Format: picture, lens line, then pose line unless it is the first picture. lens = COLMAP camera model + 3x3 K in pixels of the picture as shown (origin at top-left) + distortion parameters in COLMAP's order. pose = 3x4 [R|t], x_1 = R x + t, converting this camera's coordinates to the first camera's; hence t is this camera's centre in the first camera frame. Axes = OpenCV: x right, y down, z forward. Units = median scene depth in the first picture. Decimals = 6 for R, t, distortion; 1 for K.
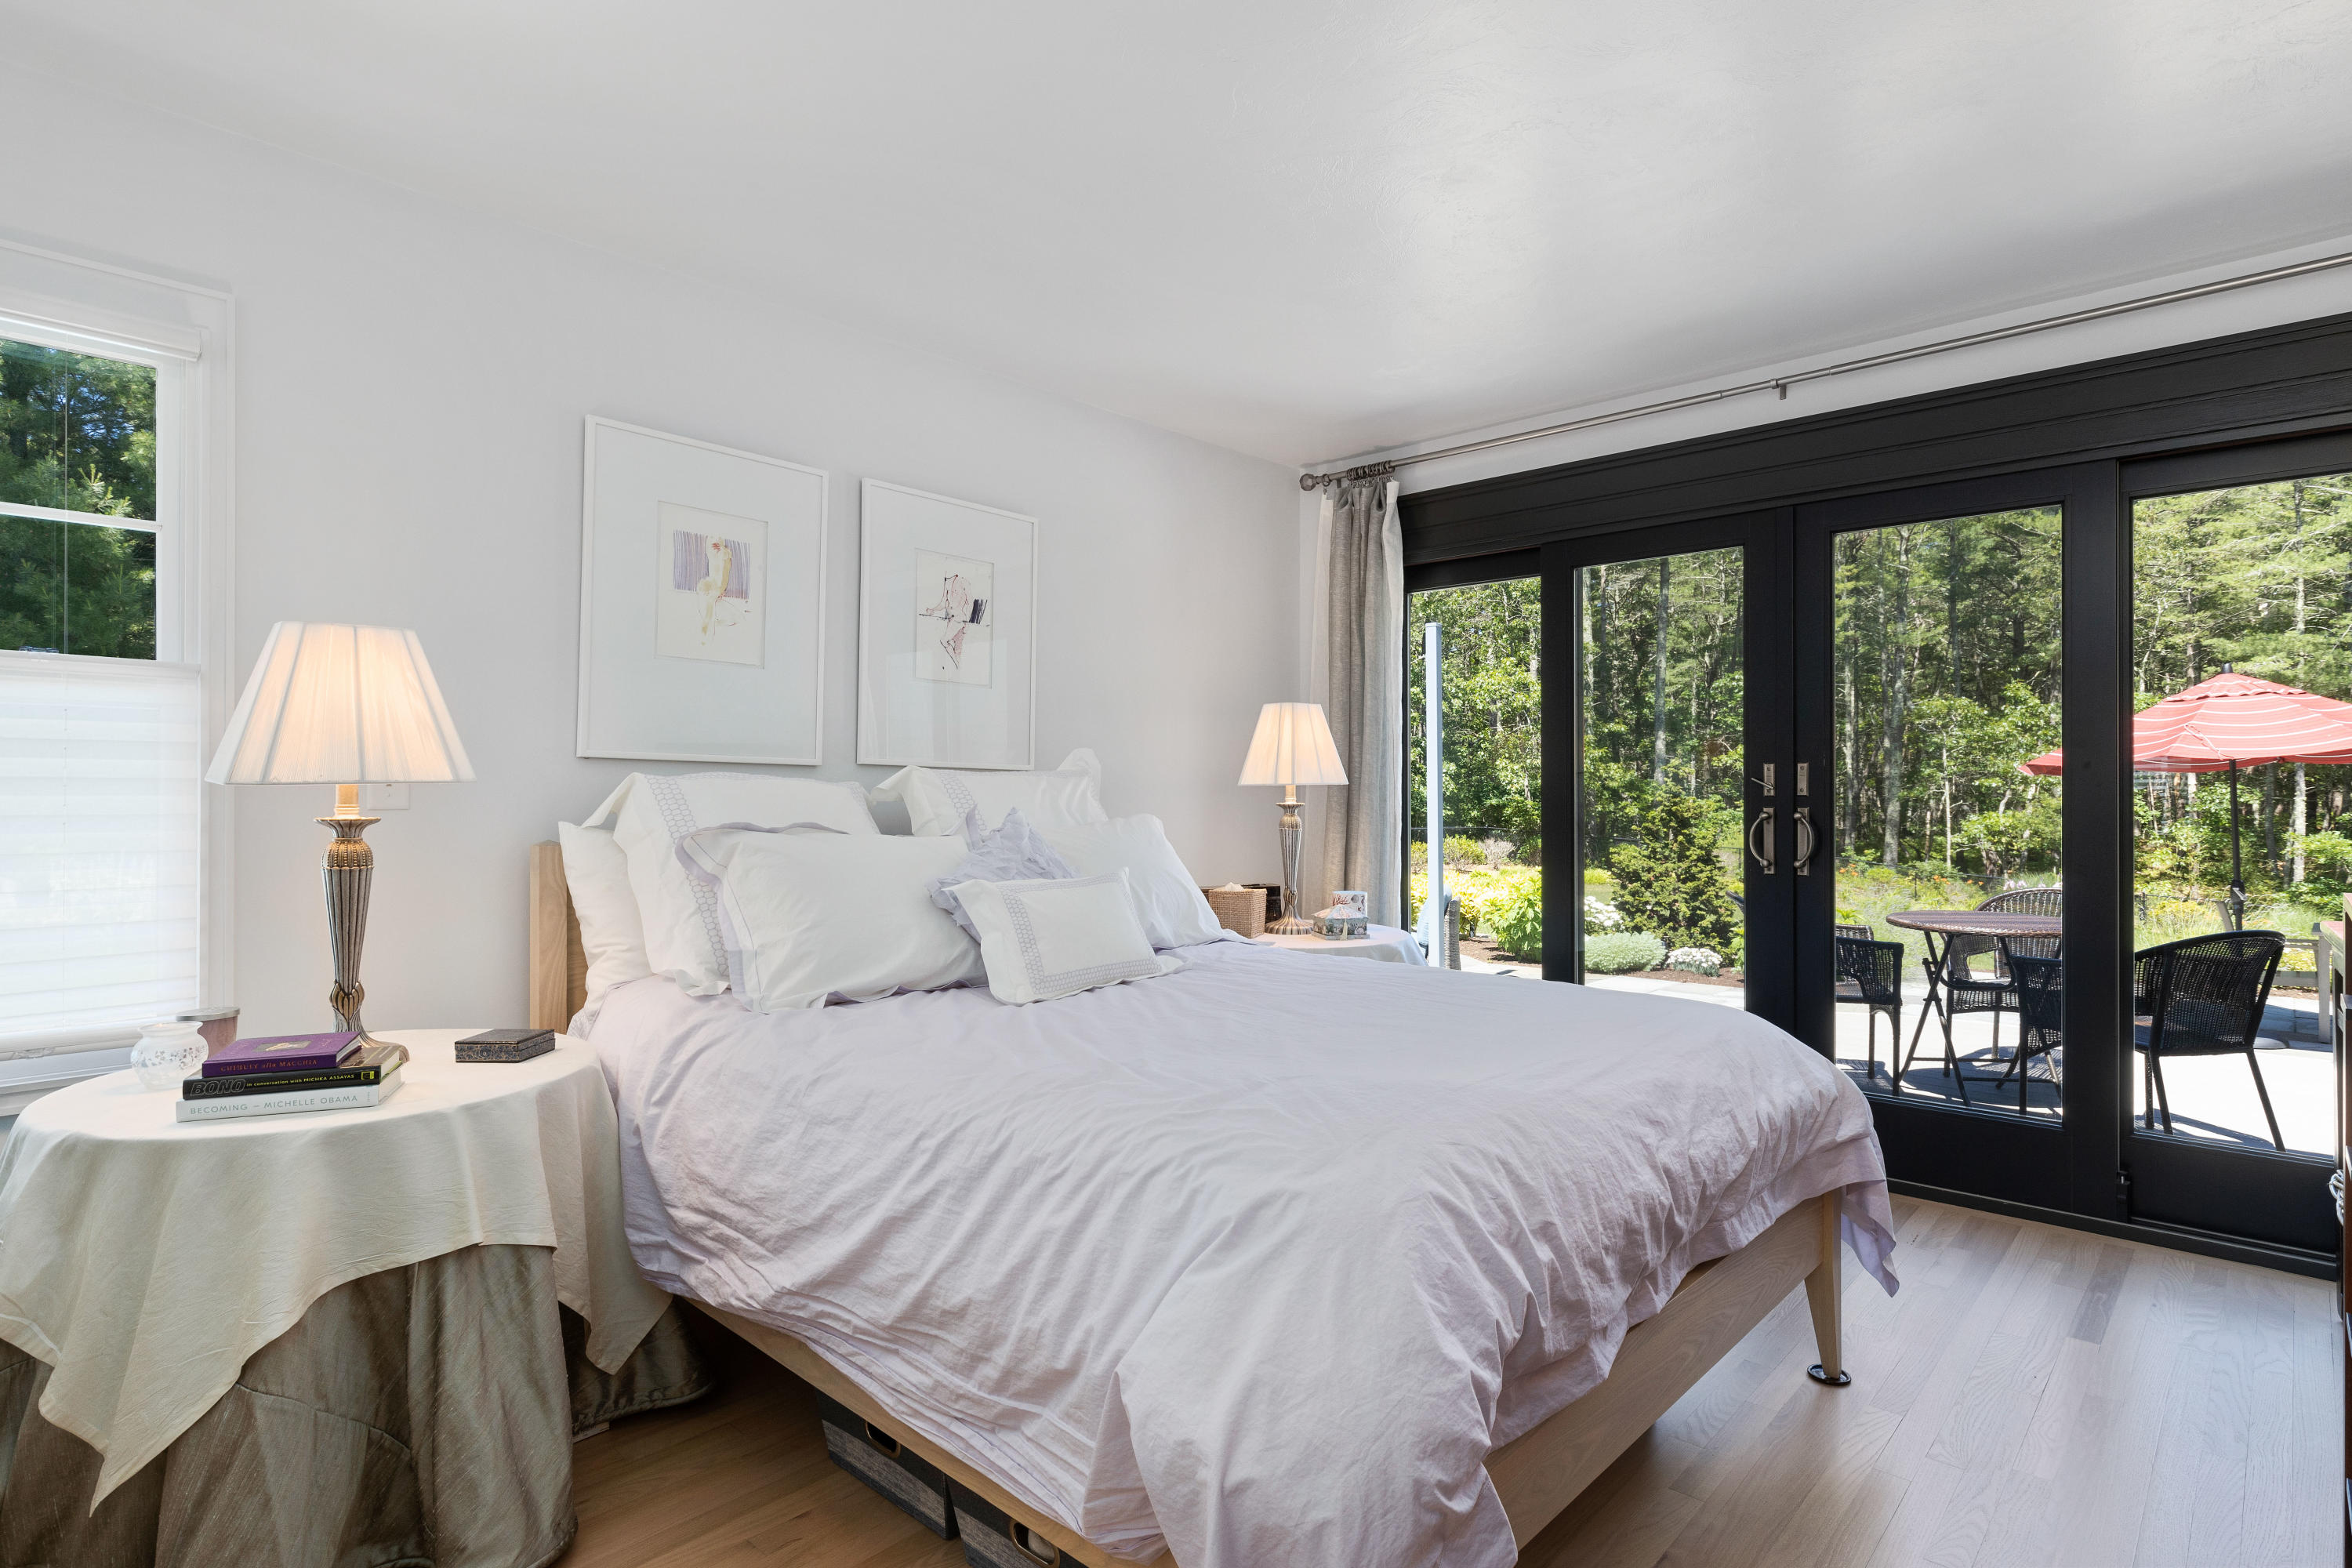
lens RADIAL K [[1232.6, 0, 1176.0], [0, 1232.6, 784.0], [0, 0, 1]] dist [-0.000897, -0.000332]
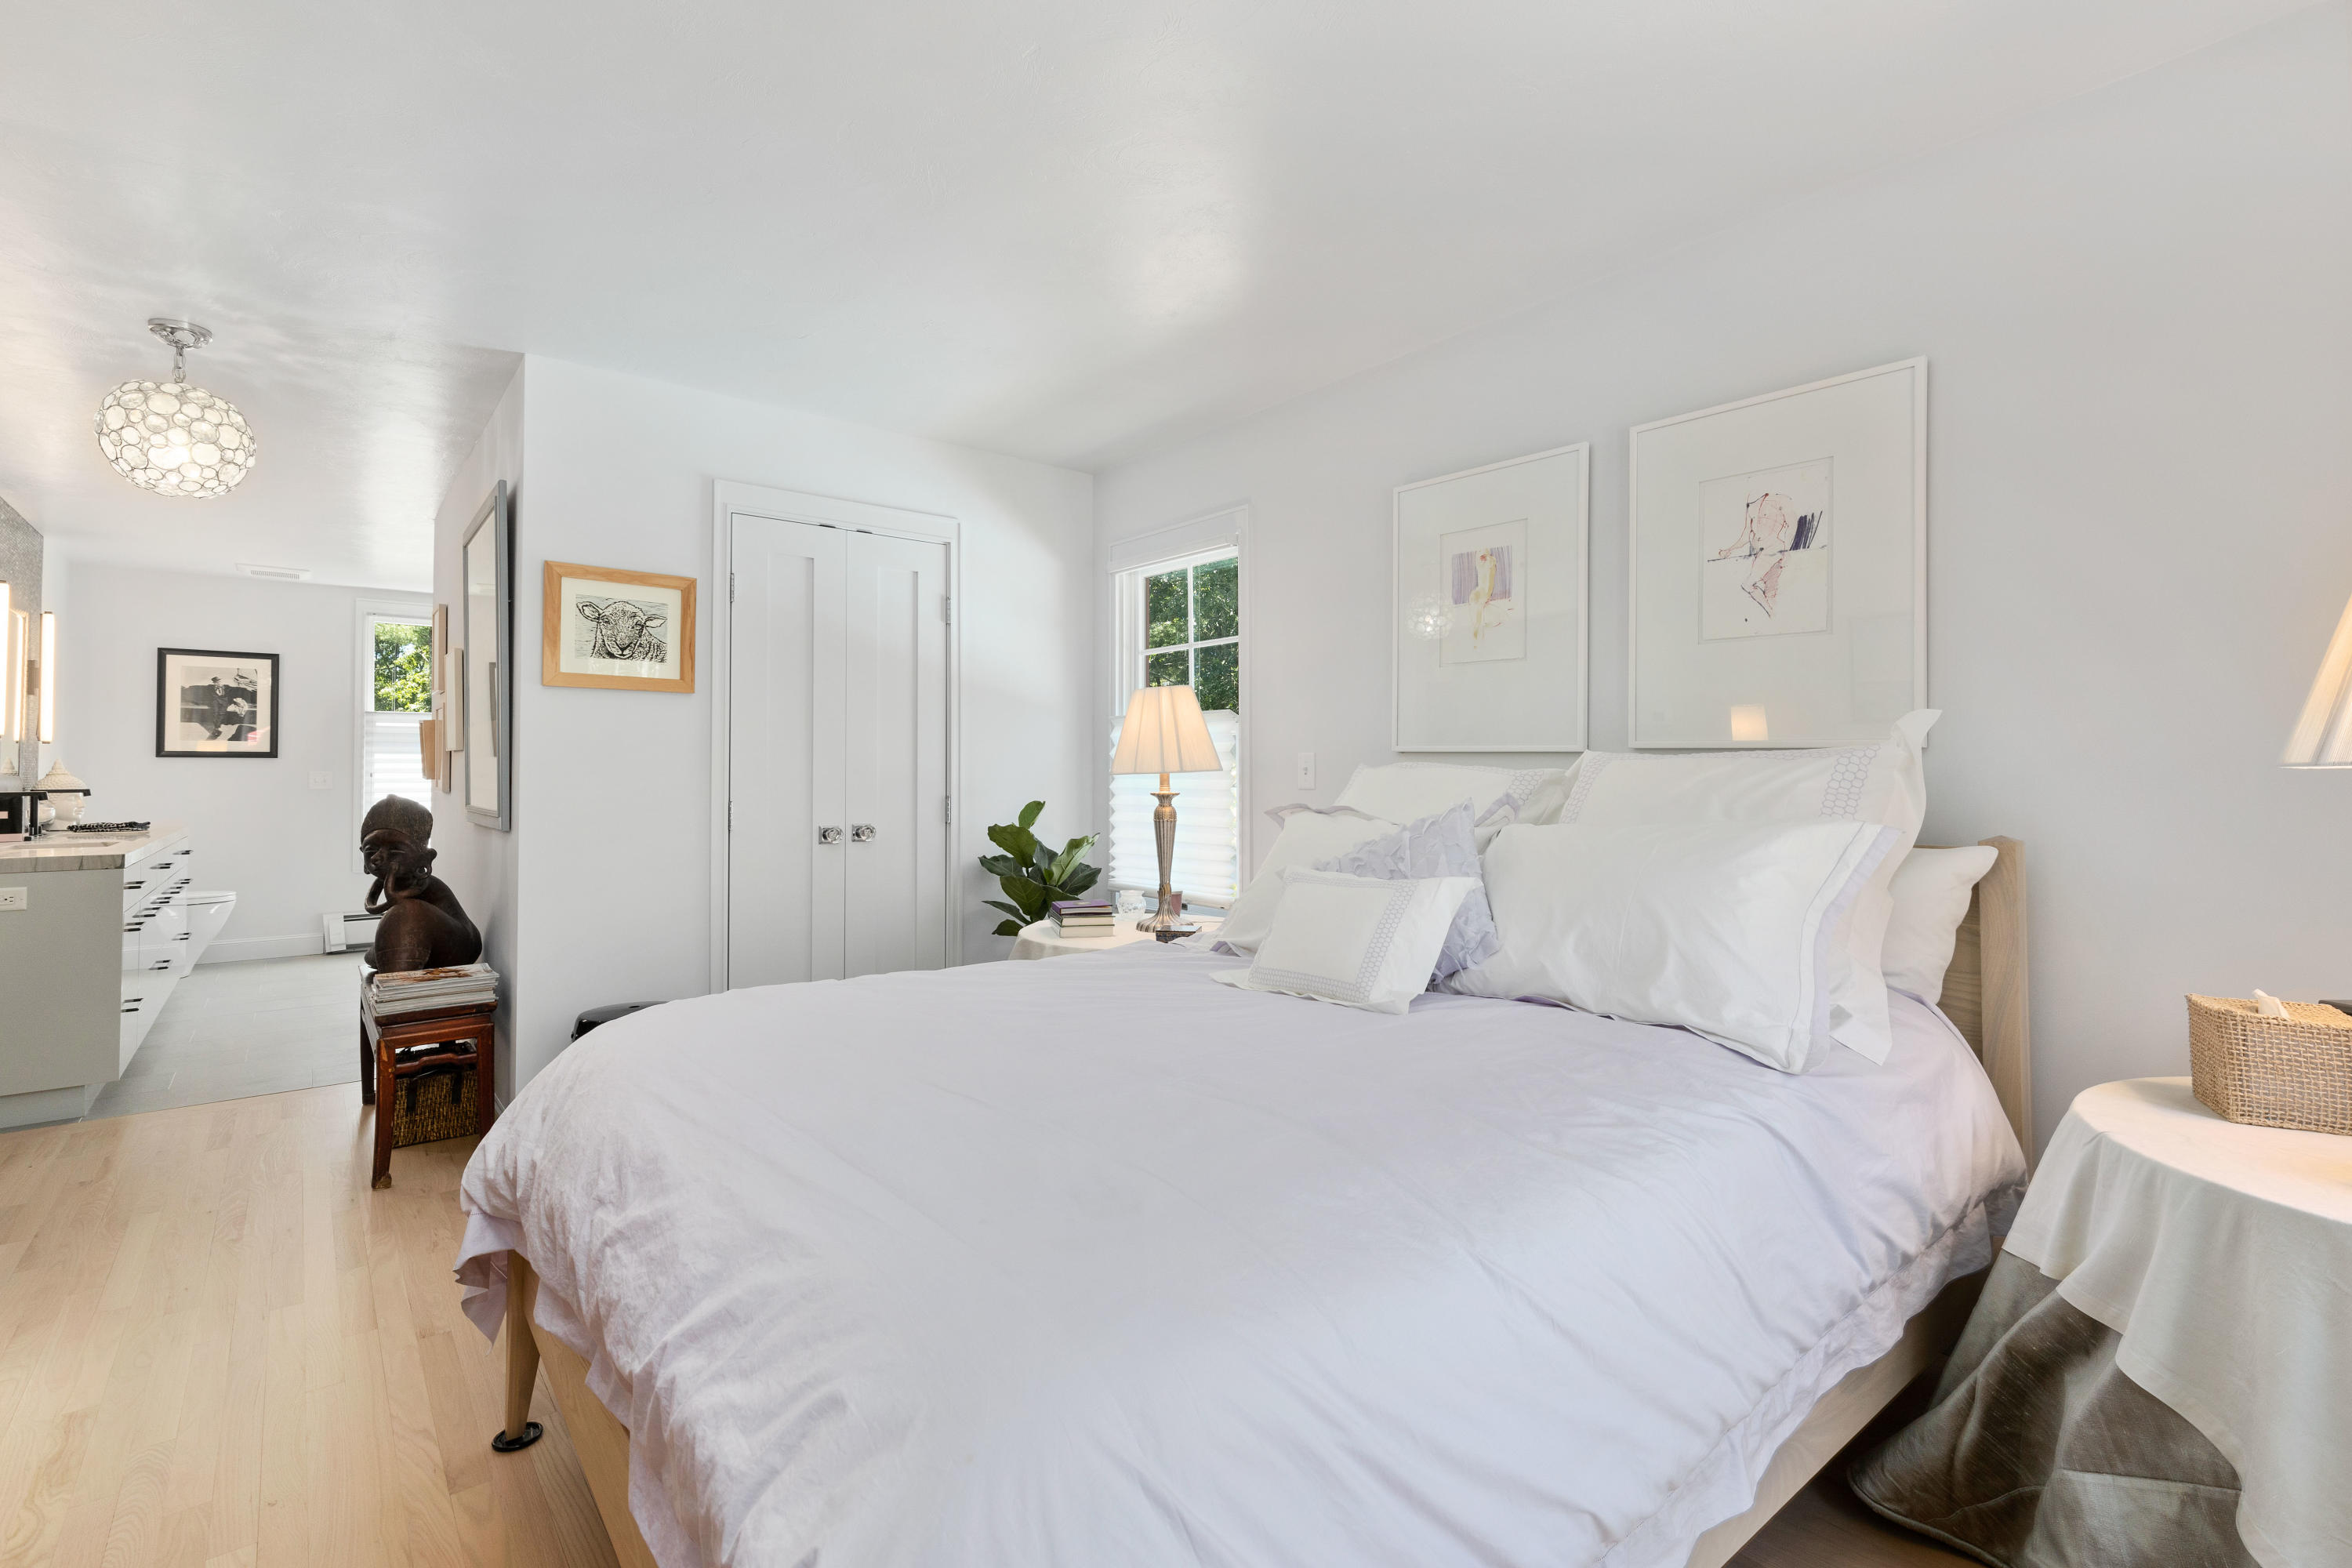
lens RADIAL K [[1054.8, 0, 1225.6], [0, 1054.8, 753.2], [0, 0, 1]] dist [-0.017009, 0.001032]
pose [[-0.122799, -0.021745, -0.992193, 0.589454], [0.006040, 0.999725, -0.022657, 0.003964], [0.992413, -0.008776, -0.122634, 0.873435]]
